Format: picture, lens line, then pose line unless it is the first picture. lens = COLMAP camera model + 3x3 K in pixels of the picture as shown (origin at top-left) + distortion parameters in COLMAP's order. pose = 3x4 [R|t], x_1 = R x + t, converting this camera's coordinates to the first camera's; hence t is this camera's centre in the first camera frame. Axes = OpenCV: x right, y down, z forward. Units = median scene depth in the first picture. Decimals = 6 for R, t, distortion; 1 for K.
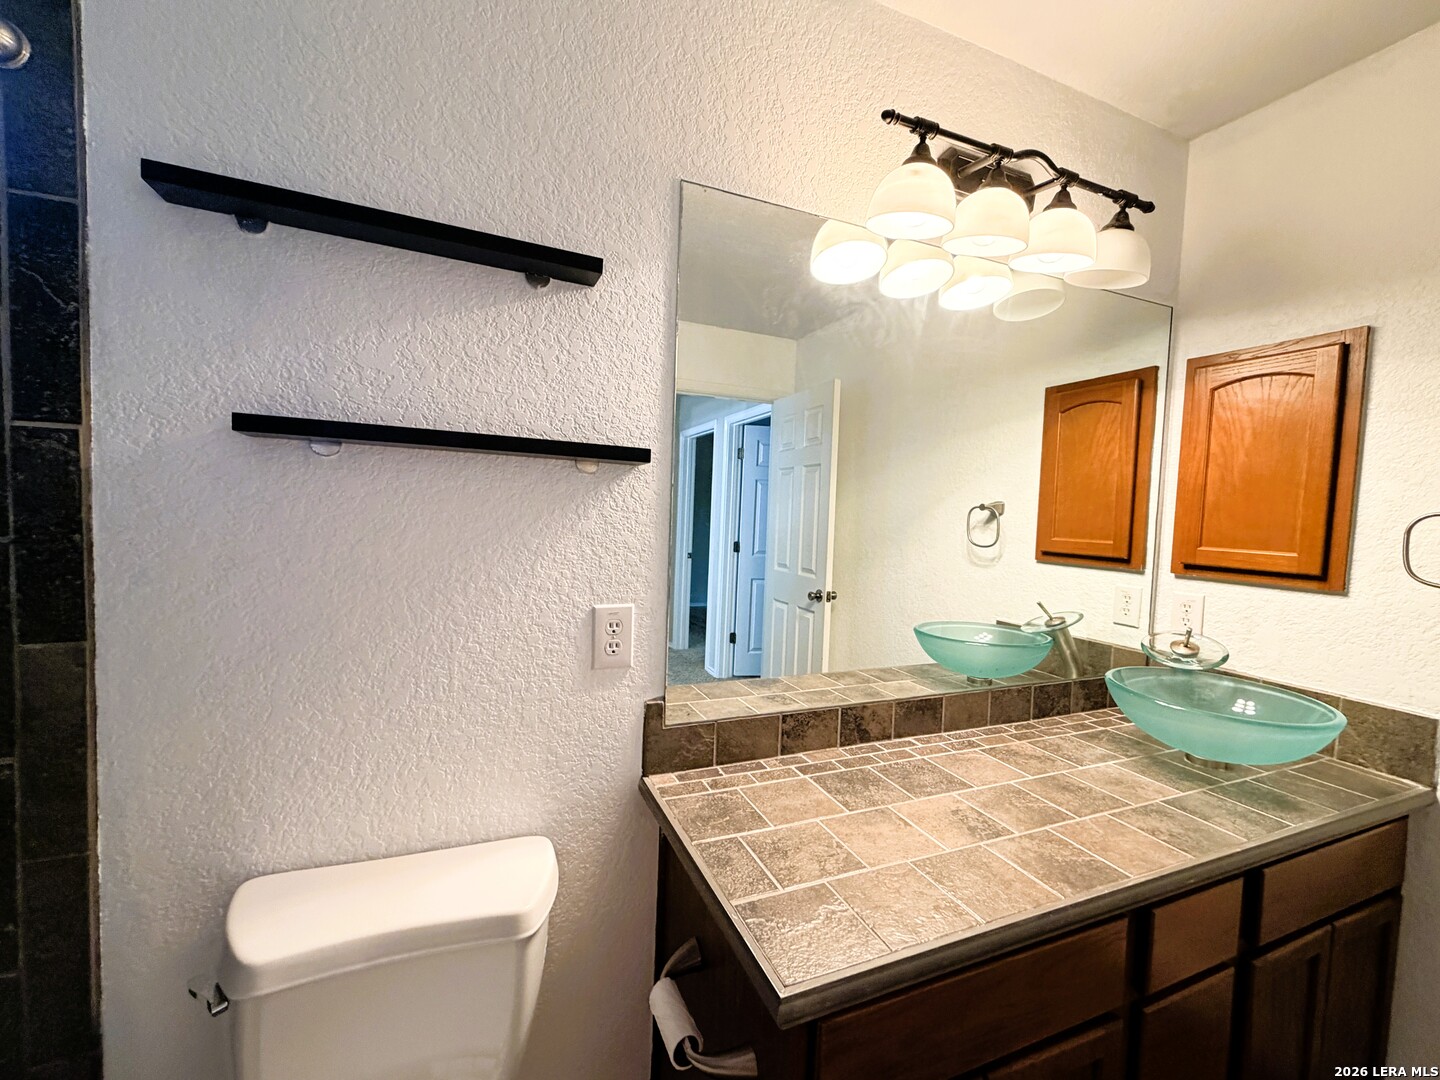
lens RADIAL K [[594.7, 0, 721.5], [0, 594.7, 544.7], [0, 0, 1]] dist [-0.001667, 0.000211]
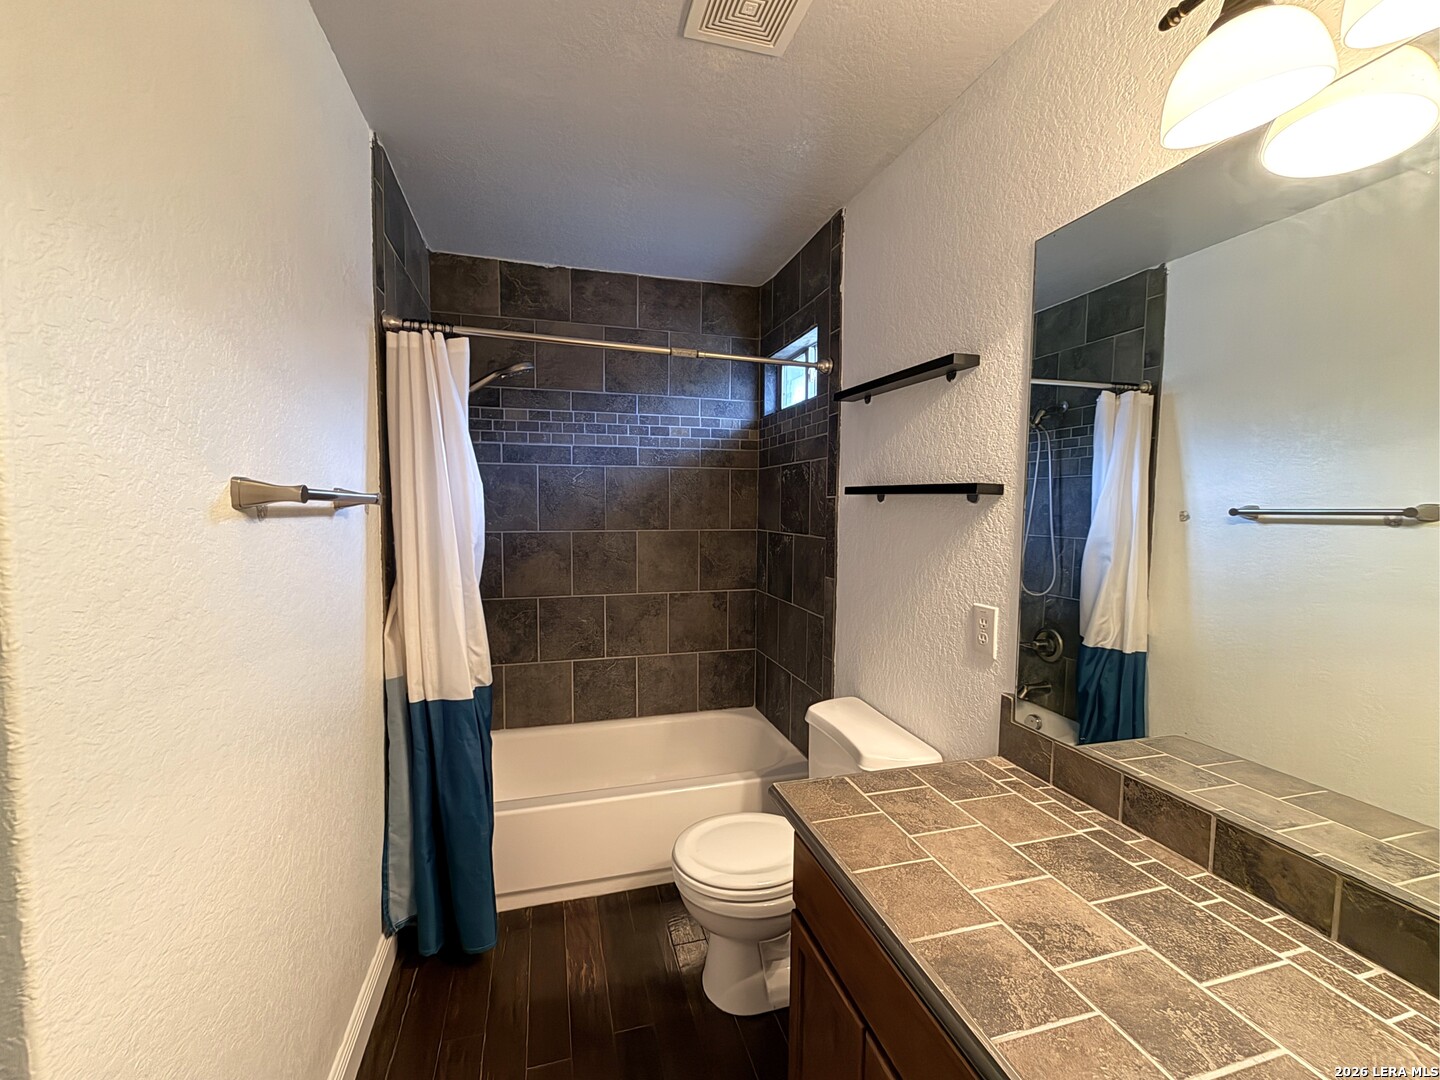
lens RADIAL K [[594.7, 0, 717.7], [0, 594.7, 541.8], [0, 0, 1]] dist [-0.001667, 0.000211]
pose [[-0.114293, 0.022903, -0.993183, 1.126886], [-0.079605, 0.996308, 0.032136, -0.029078], [0.990253, 0.082736, -0.112048, 0.555488]]
